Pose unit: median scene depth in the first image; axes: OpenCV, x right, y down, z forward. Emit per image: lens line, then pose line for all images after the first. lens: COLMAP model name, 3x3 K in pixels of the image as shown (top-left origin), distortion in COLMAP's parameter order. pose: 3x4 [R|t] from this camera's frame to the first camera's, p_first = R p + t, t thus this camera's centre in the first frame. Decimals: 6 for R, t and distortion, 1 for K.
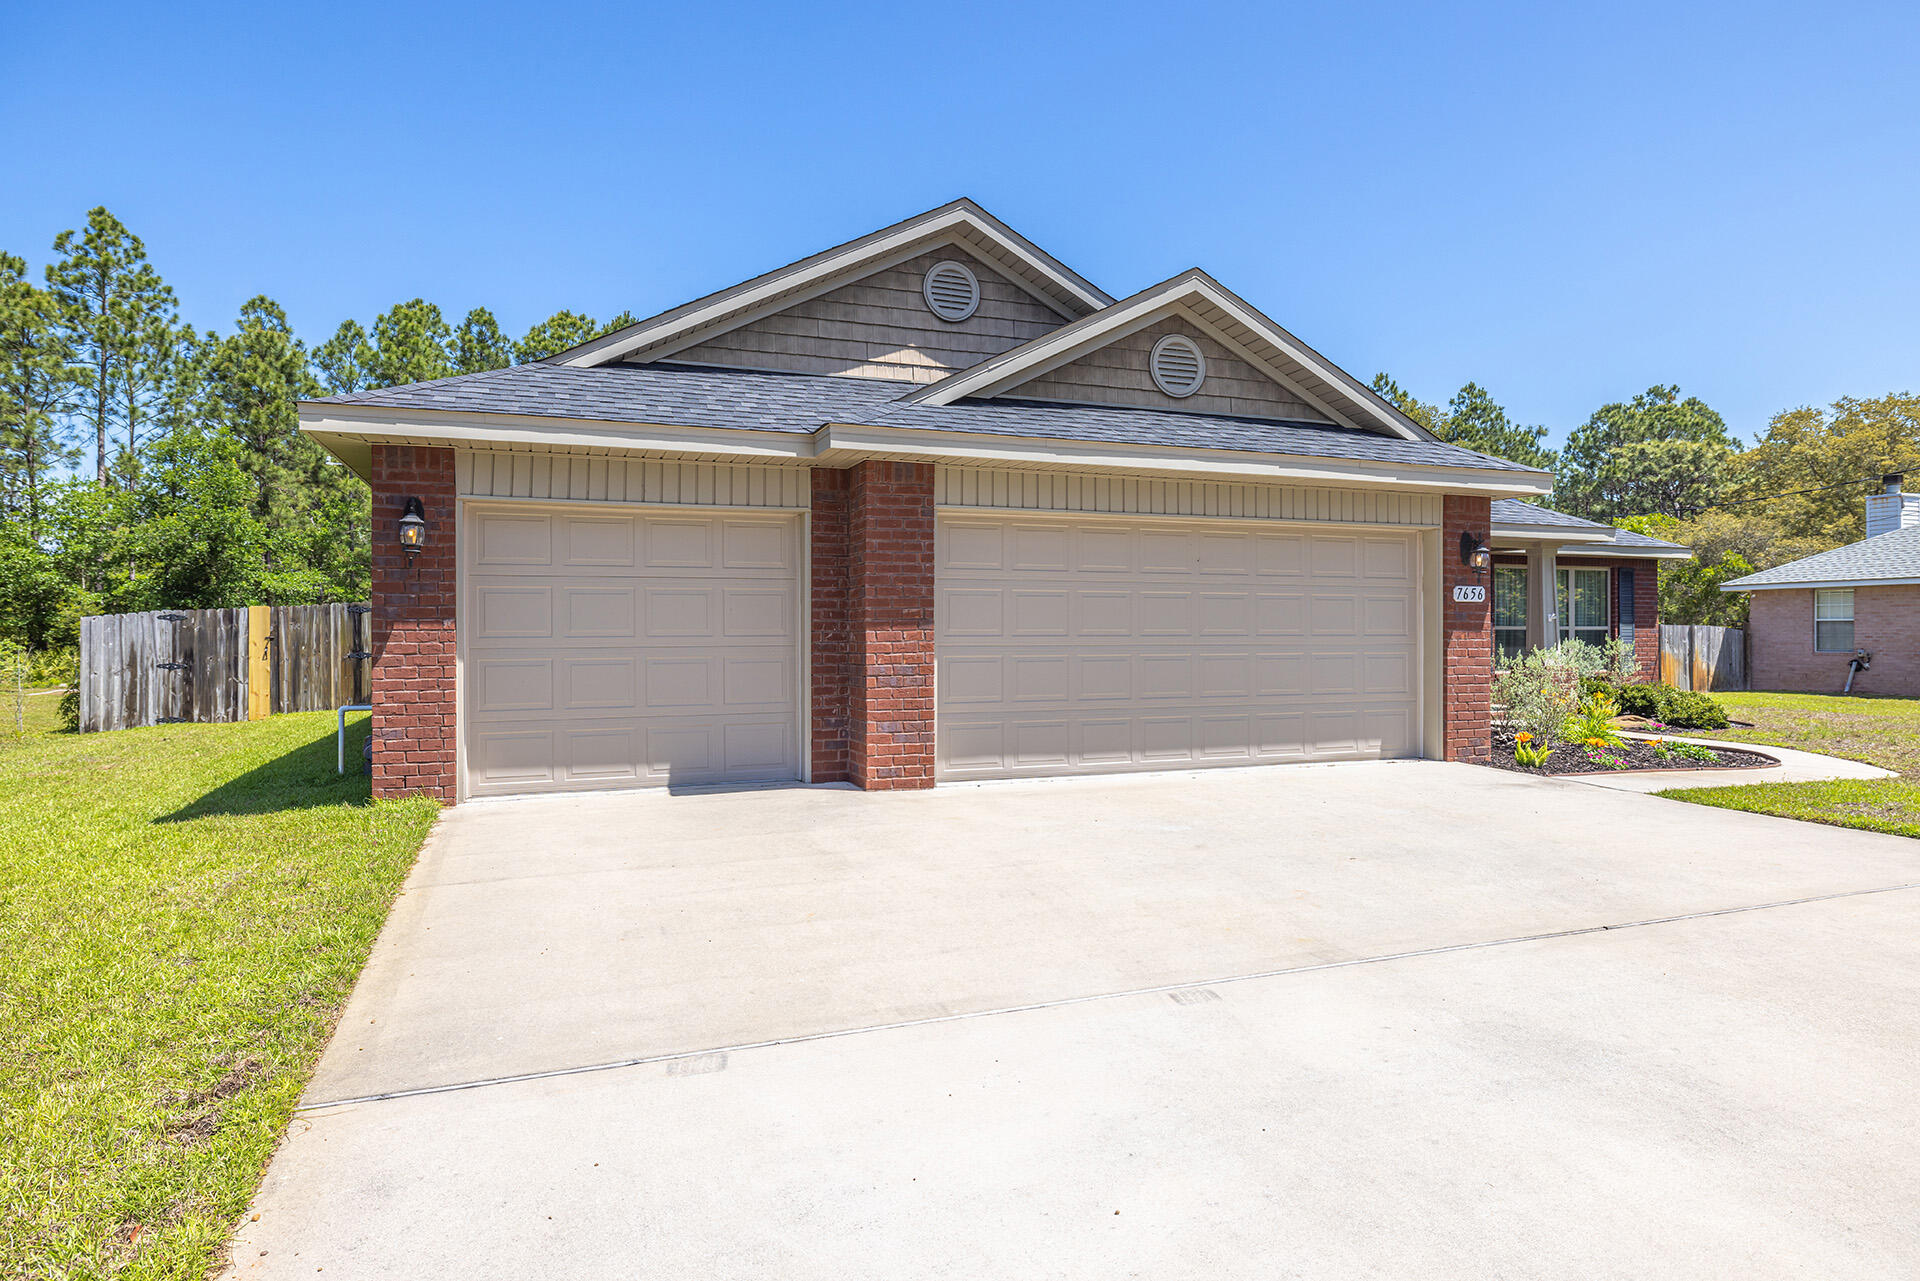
lens RADIAL K [[1094.7, 0, 972.3], [0, 1094.7, 632.1], [0, 0, 1]] dist [0.007890, 0.000780]
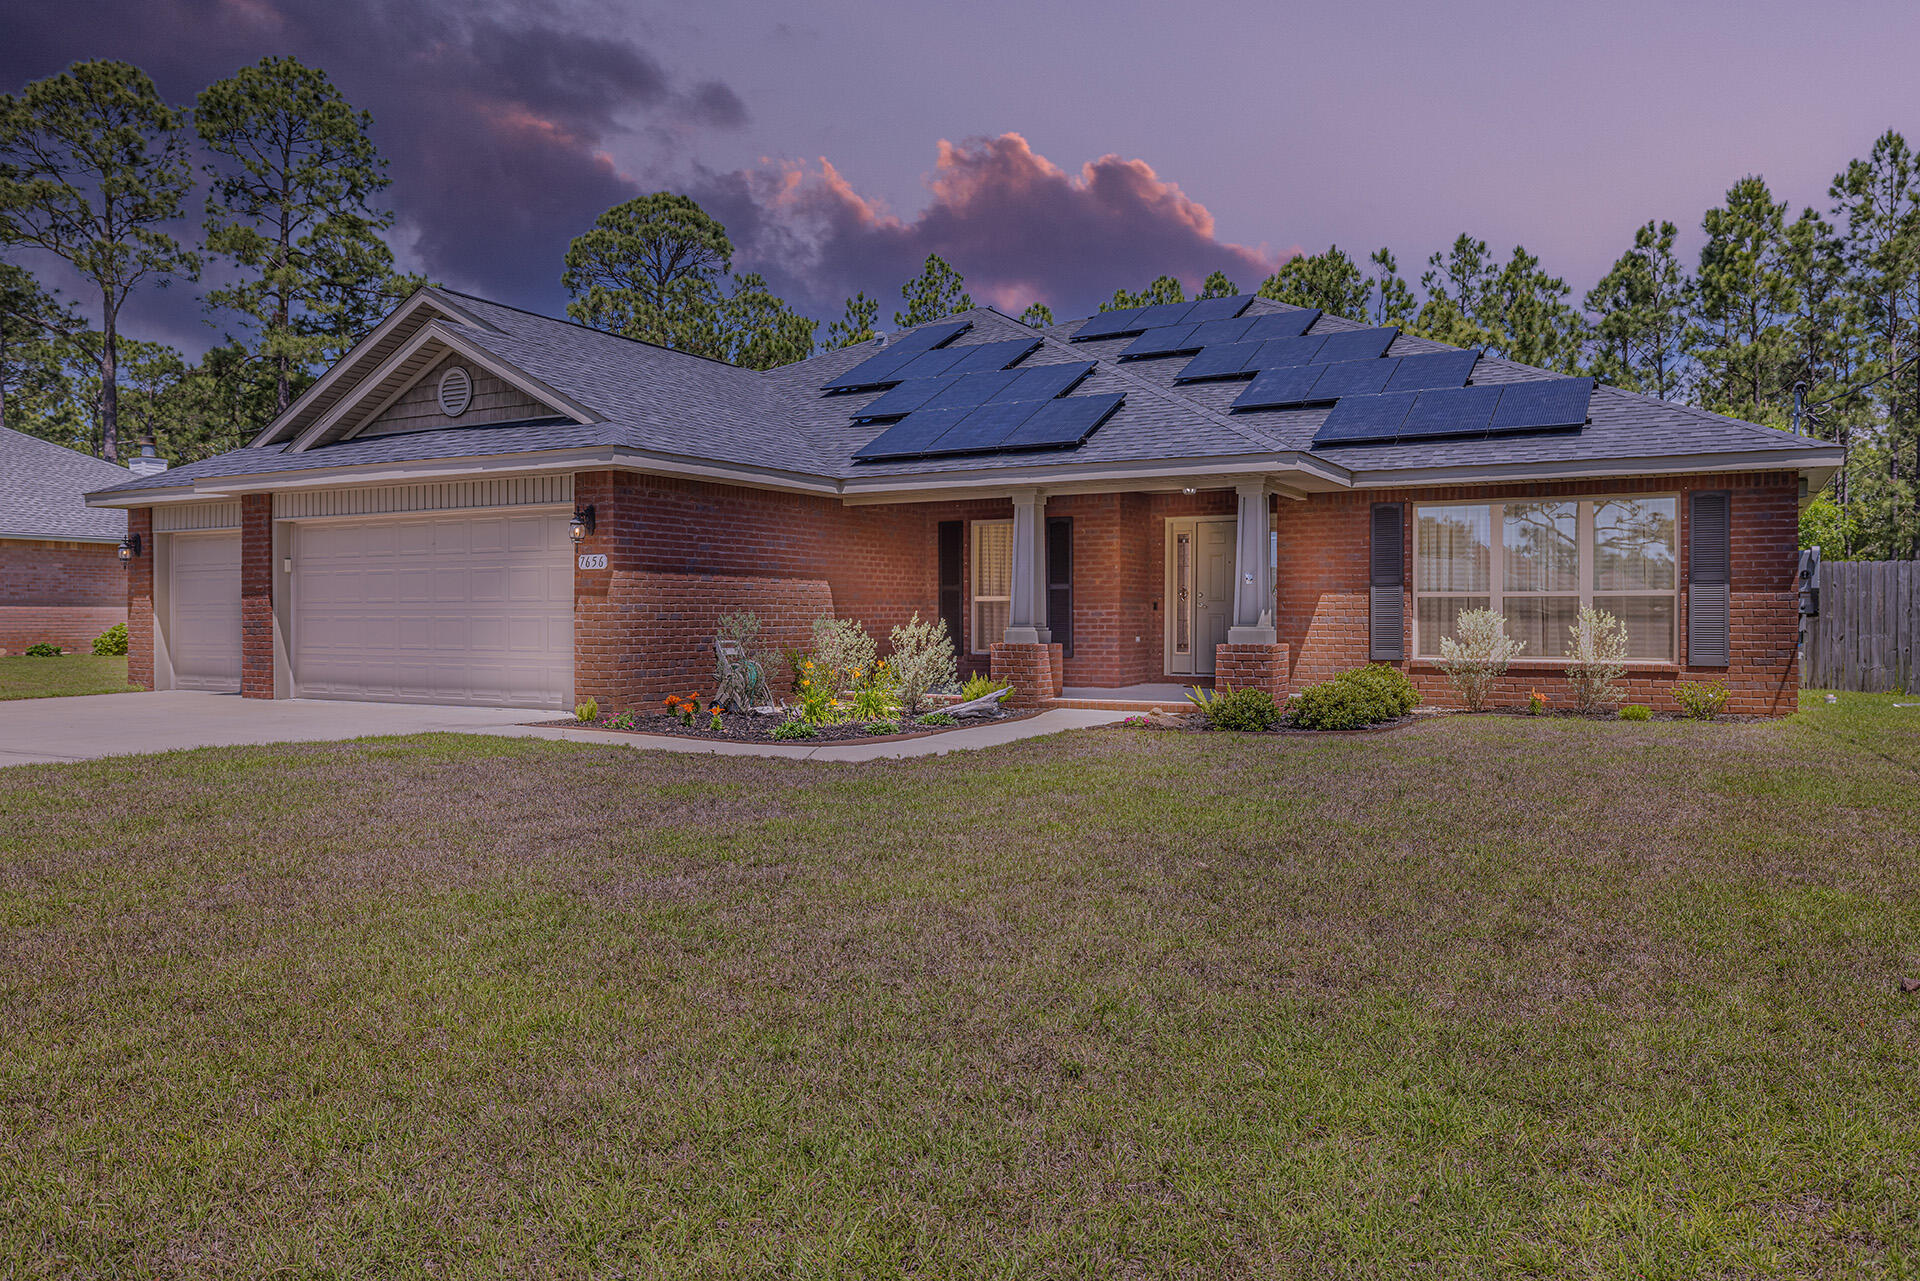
lens RADIAL K [[1355.1, 0, 949.3], [0, 1355.1, 635.8], [0, 0, 1]] dist [-0.028073, 0.028910]
pose [[0.645752, 0.010372, -0.763477, 1.783883], [-0.001786, 0.999926, 0.012073, 0.022786], [0.763545, -0.006433, 0.645722, 0.422850]]
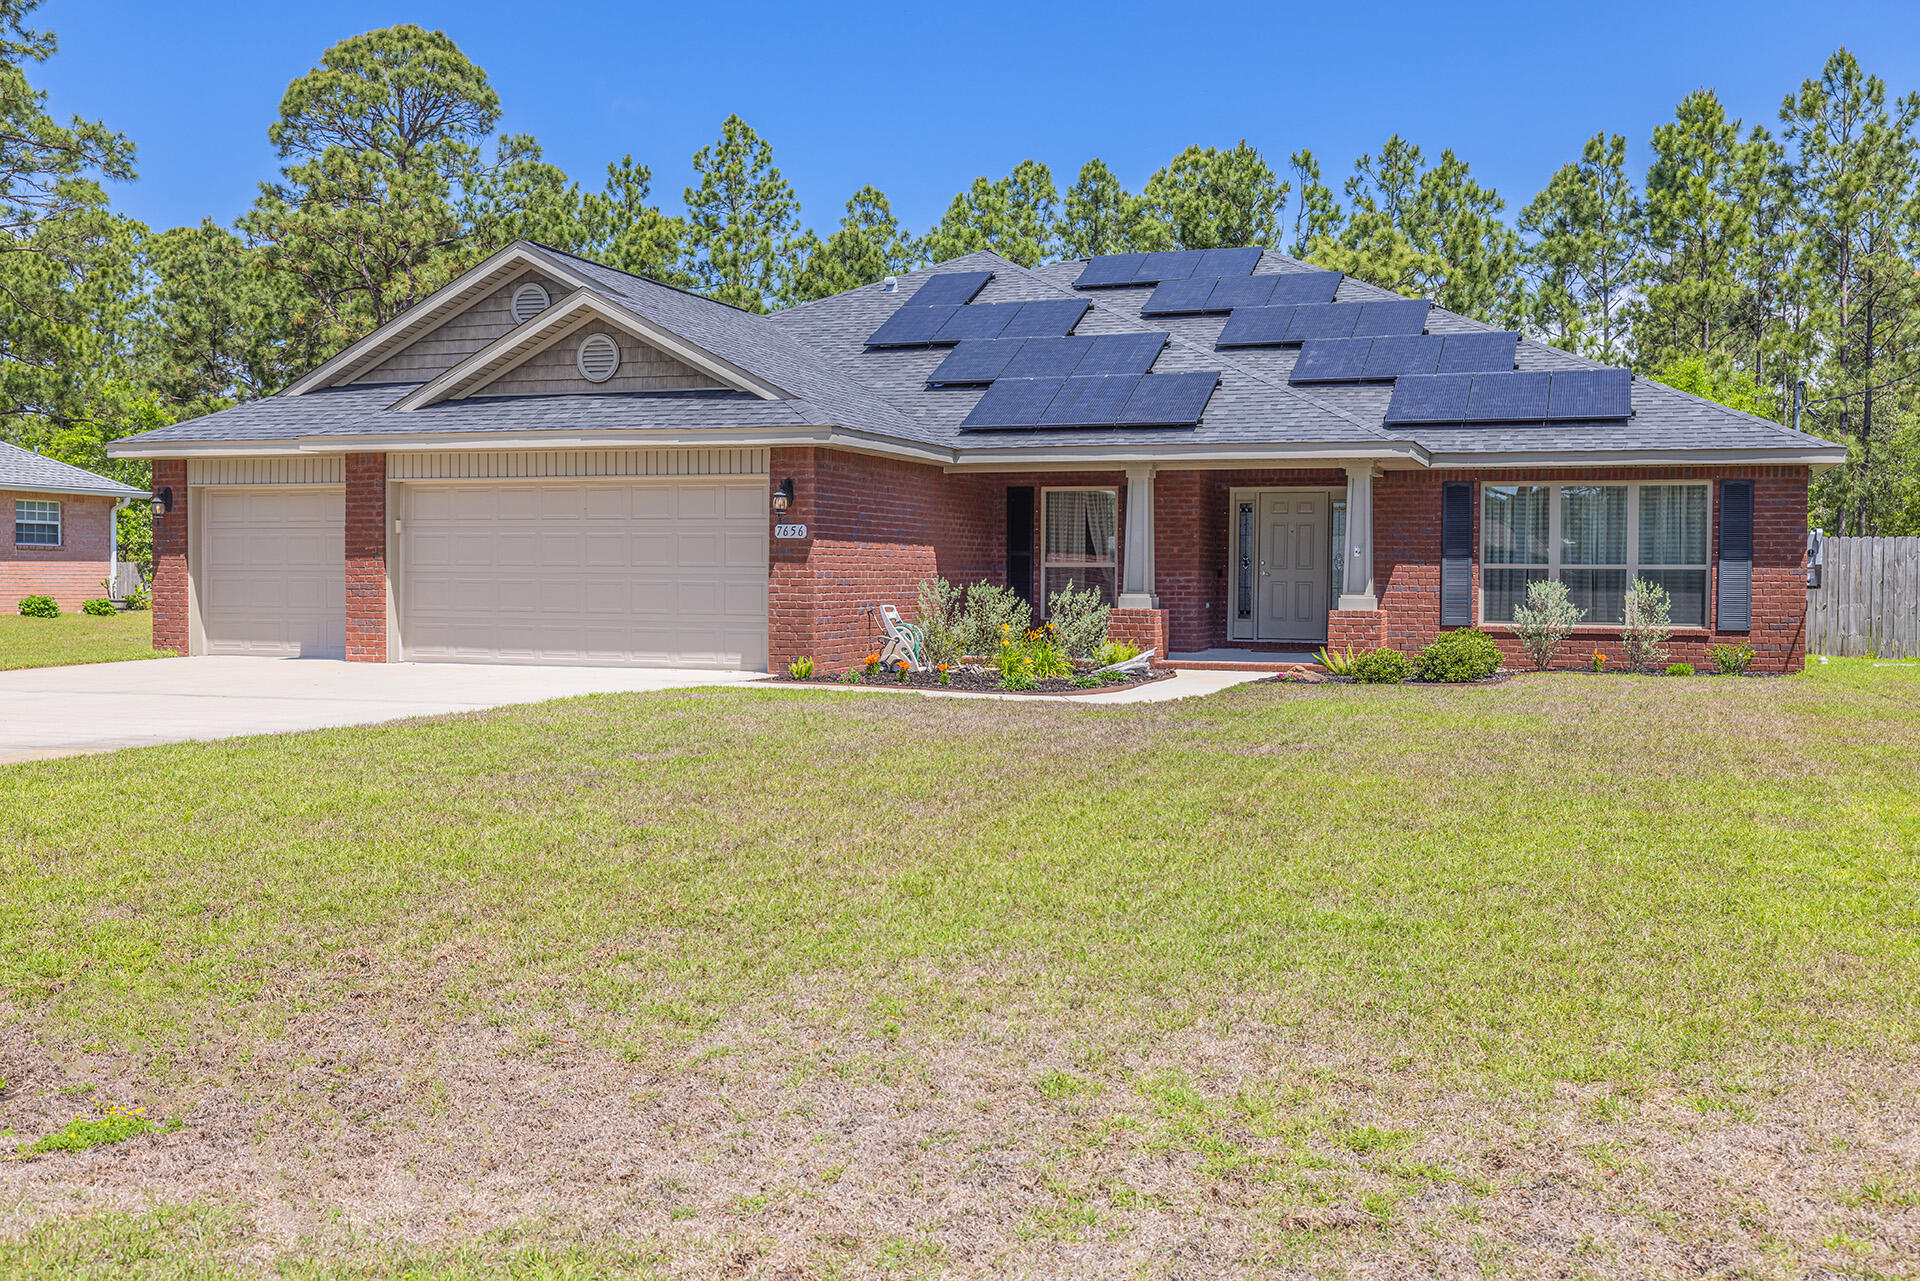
lens RADIAL K [[1841.7, 0, 961.5], [0, 1841.7, 644.5], [0, 0, 1]] dist [-0.010717, 0.000000]
pose [[0.769317, 0.028728, -0.638221, 1.930650], [-0.008530, 0.999361, 0.034703, 0.016986], [0.638810, -0.021253, 0.769071, -0.409980]]
